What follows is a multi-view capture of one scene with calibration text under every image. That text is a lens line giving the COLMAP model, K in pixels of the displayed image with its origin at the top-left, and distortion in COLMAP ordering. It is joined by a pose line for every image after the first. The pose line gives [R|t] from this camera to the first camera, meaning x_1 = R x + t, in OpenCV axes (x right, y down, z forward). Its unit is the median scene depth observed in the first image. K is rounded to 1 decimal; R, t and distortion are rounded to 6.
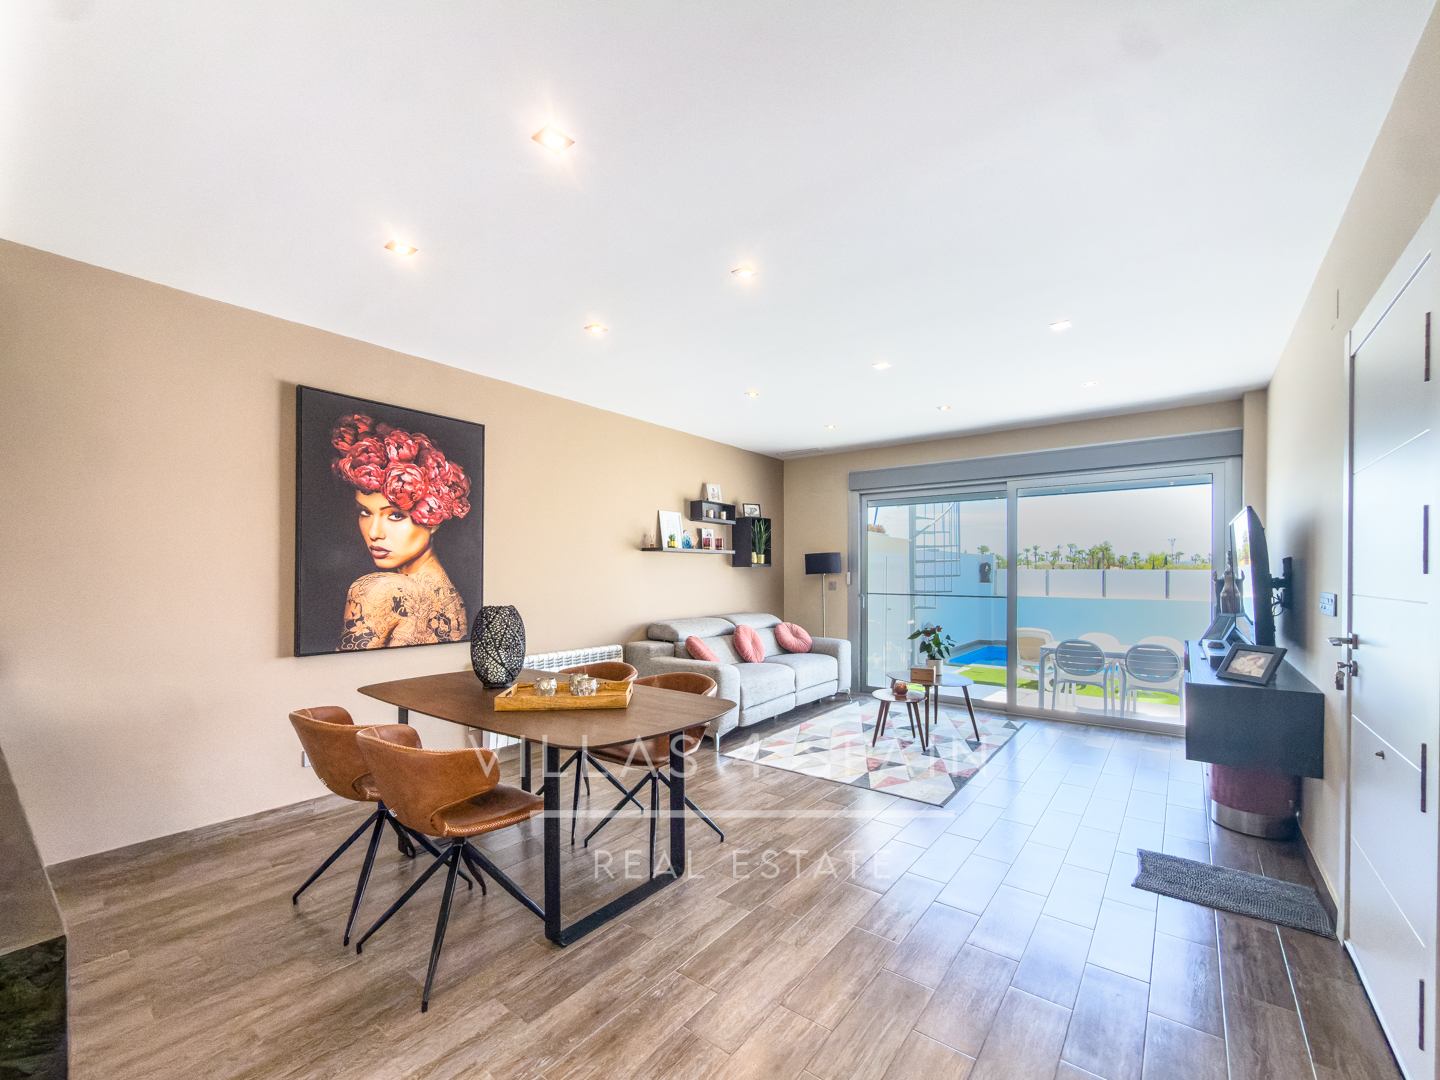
lens RADIAL K [[579.7, 0, 725.3], [0, 579.7, 579.3], [0, 0, 1]] dist [0.001768, 0.000342]
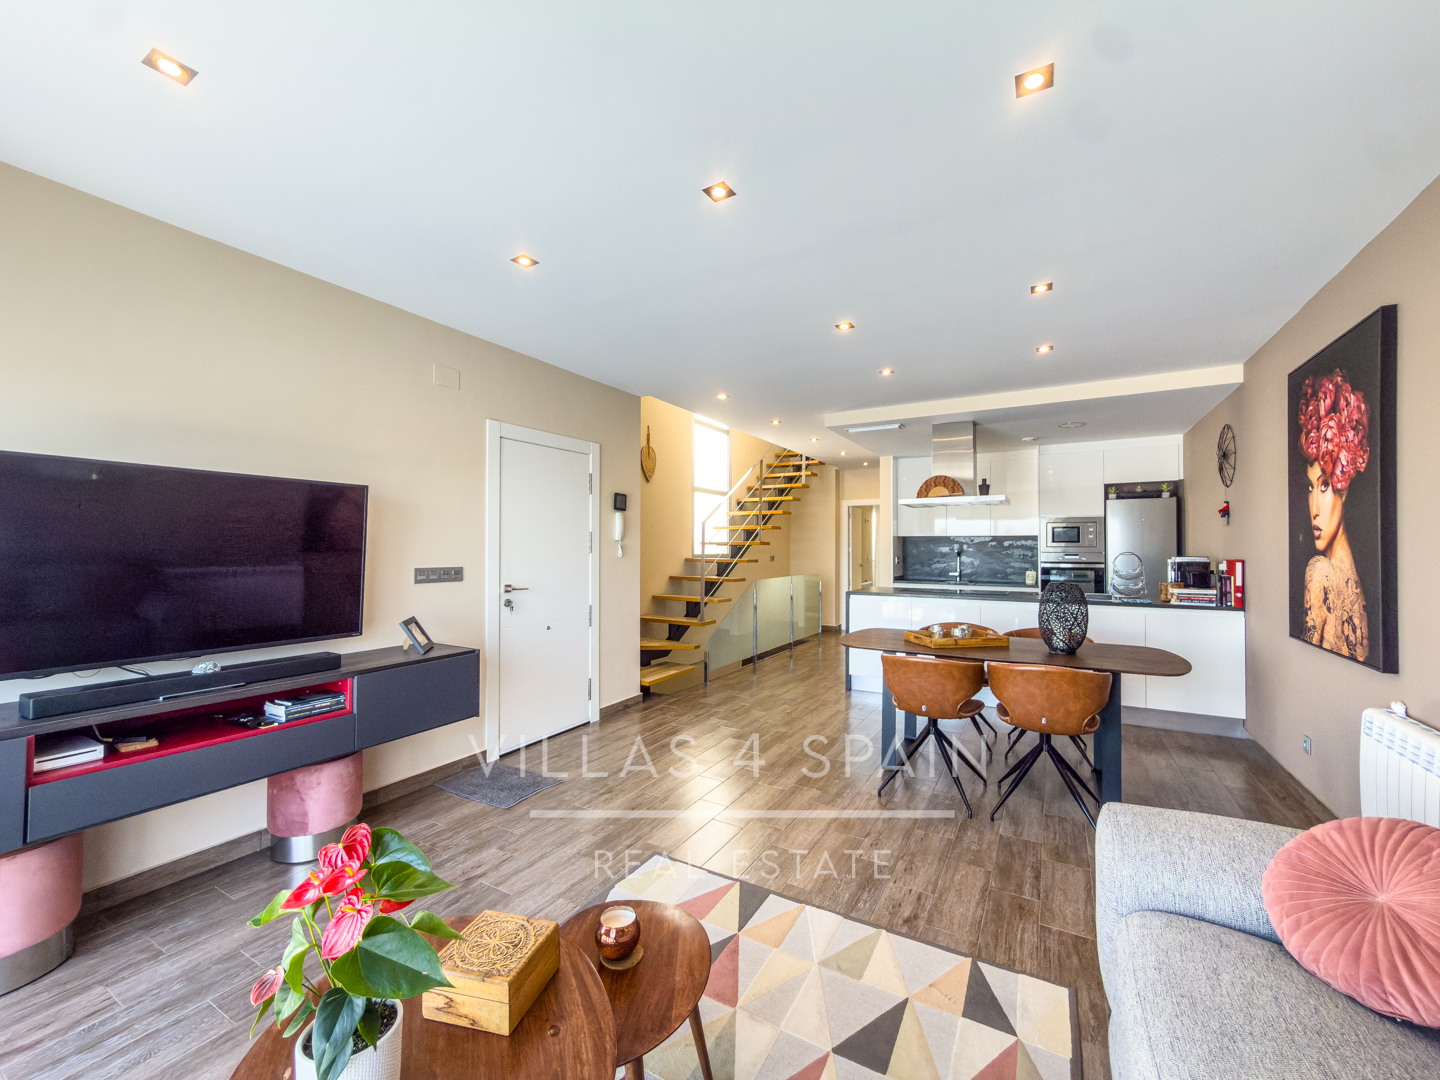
lens RADIAL K [[577.8, 0, 731.5], [0, 577.8, 542.0], [0, 0, 1]] dist [0.002234, 0.000015]
pose [[-0.985118, -0.005117, -0.171802, 0.368777], [-0.004961, 0.999987, -0.001332, -0.025493], [0.171807, -0.000460, -0.985131, 1.616611]]
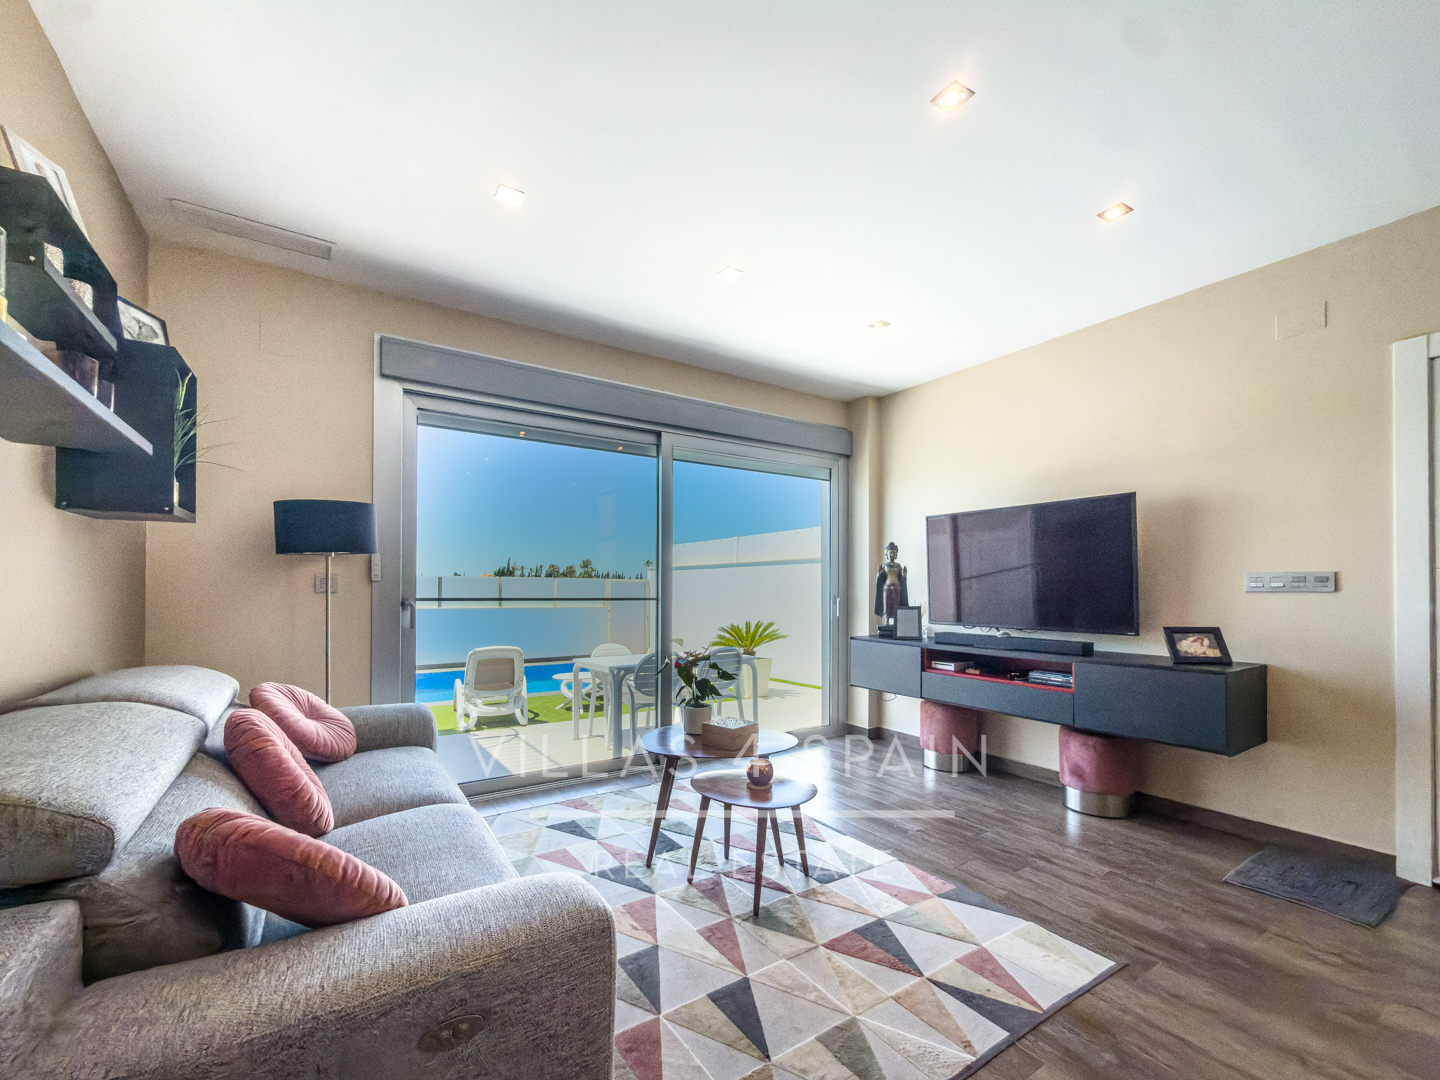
lens RADIAL K [[601.5, 0, 698.5], [0, 601.5, 591.3], [0, 0, 1]] dist [0.002010, 0.000143]
pose [[0.339414, 0.002388, 0.940634, -0.263507], [0.005407, 0.999975, -0.004489, 0.038190], [-0.940622, 0.006609, 0.339392, 1.070318]]
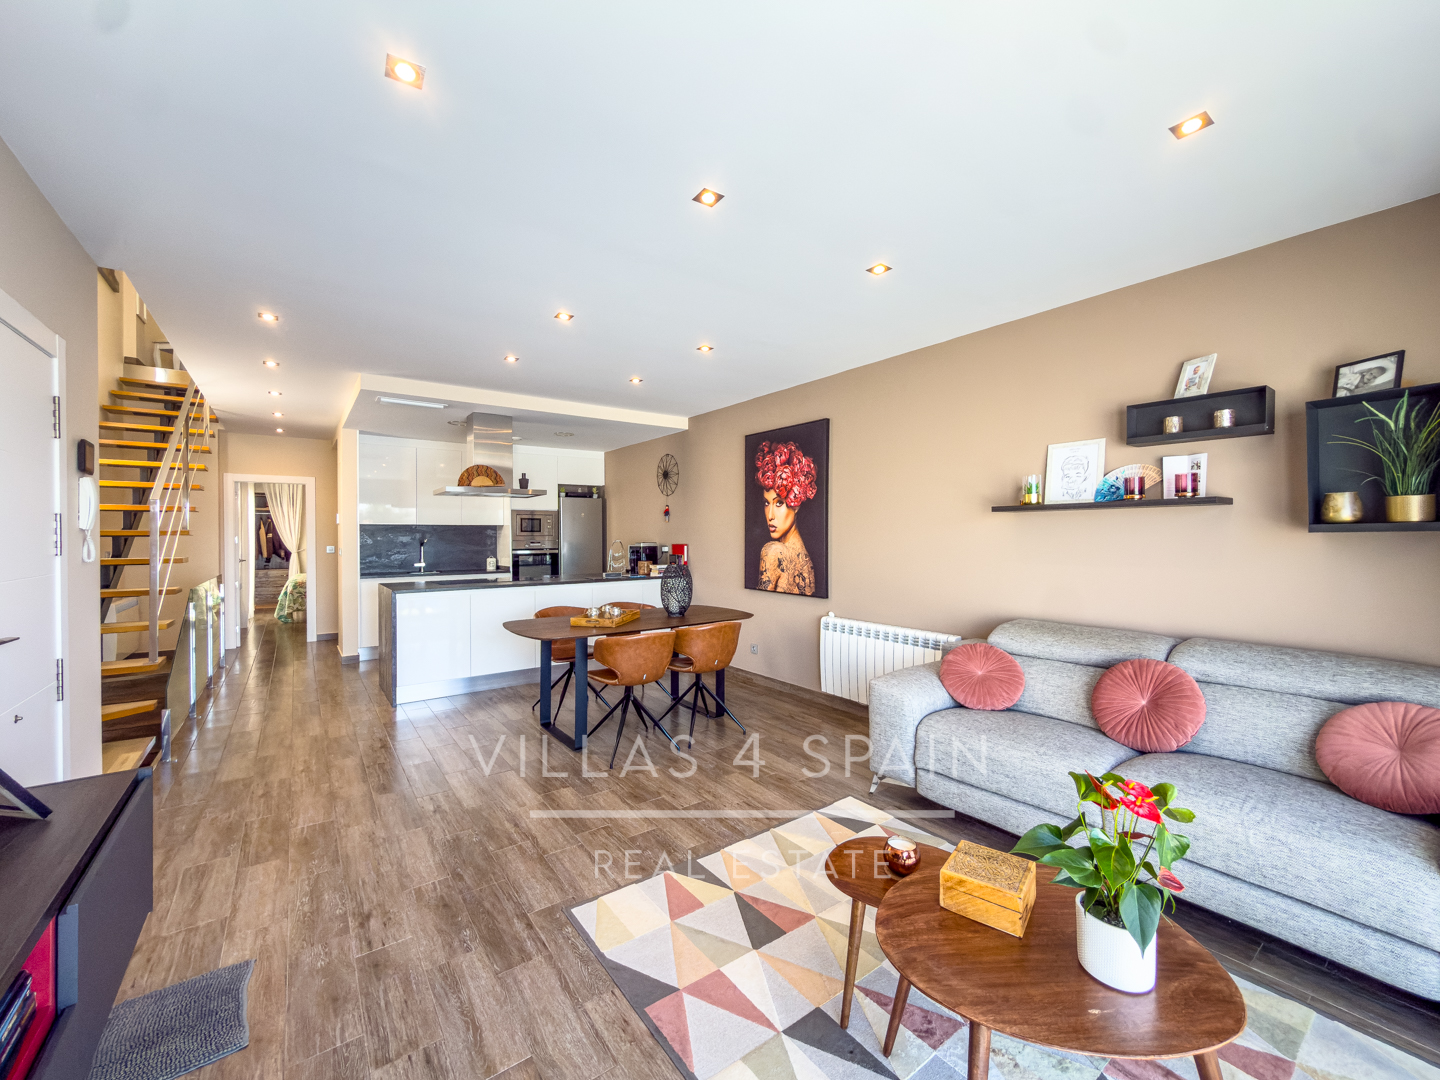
lens RADIAL K [[574.5, 0, 723.0], [0, 574.5, 537.9], [0, 0, 1]] dist [0.000937, -0.000002]
pose [[-0.250481, 0.005772, -0.968104, 0.861847], [-0.006336, 0.999951, 0.007602, -0.030558], [0.968101, 0.008038, -0.250432, 1.204563]]
